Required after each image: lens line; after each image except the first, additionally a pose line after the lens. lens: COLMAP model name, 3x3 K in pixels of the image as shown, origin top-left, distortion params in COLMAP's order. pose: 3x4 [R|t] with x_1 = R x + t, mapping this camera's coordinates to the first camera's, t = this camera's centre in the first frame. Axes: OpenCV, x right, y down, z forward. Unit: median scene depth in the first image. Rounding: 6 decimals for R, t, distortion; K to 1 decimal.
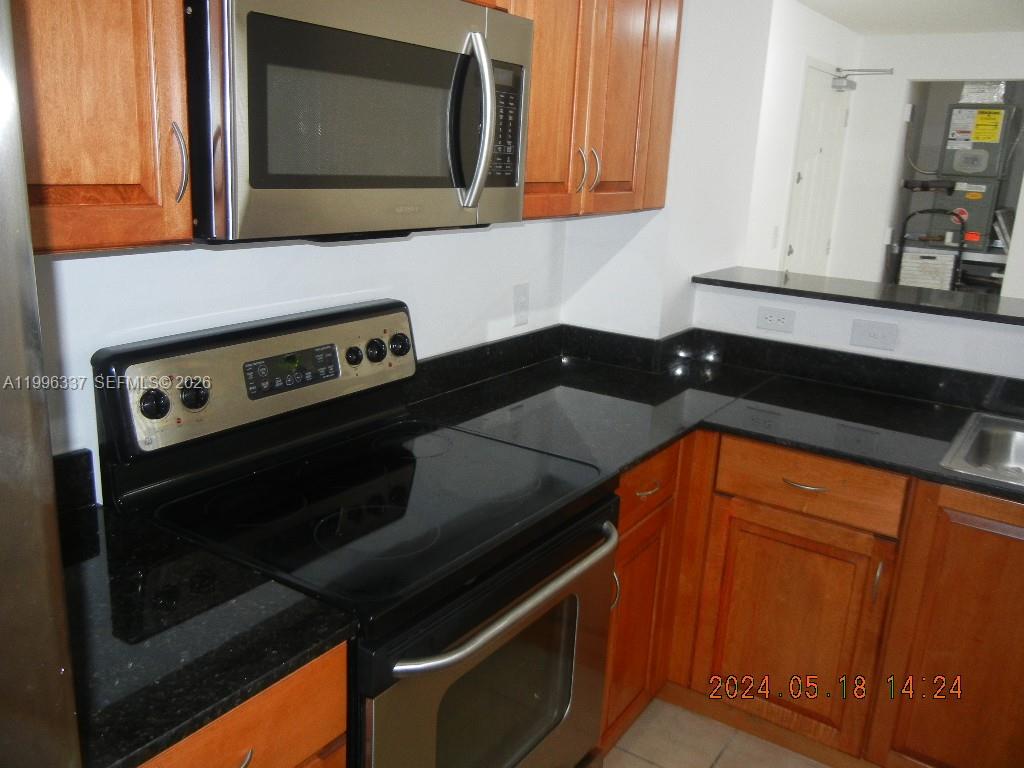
lens RADIAL K [[895.1, 0, 514.0], [0, 895.1, 376.7], [0, 0, 1]] dist [0.001913, 0.013433]
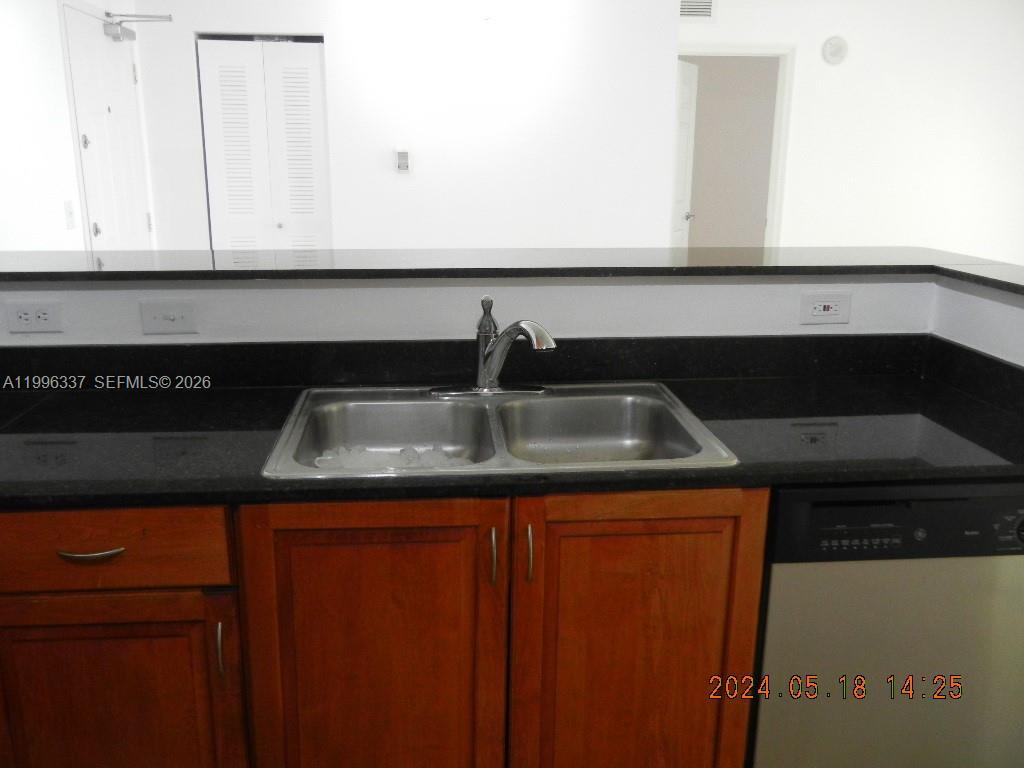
lens RADIAL K [[895.1, 0, 510.0], [0, 895.1, 383.9], [0, 0, 1]] dist [0.001913, 0.013433]
pose [[0.776126, -0.207464, 0.595472, 0.190964], [0.191853, 0.977250, 0.090418, -0.004287], [-0.600683, 0.044068, 0.798272, 0.254326]]
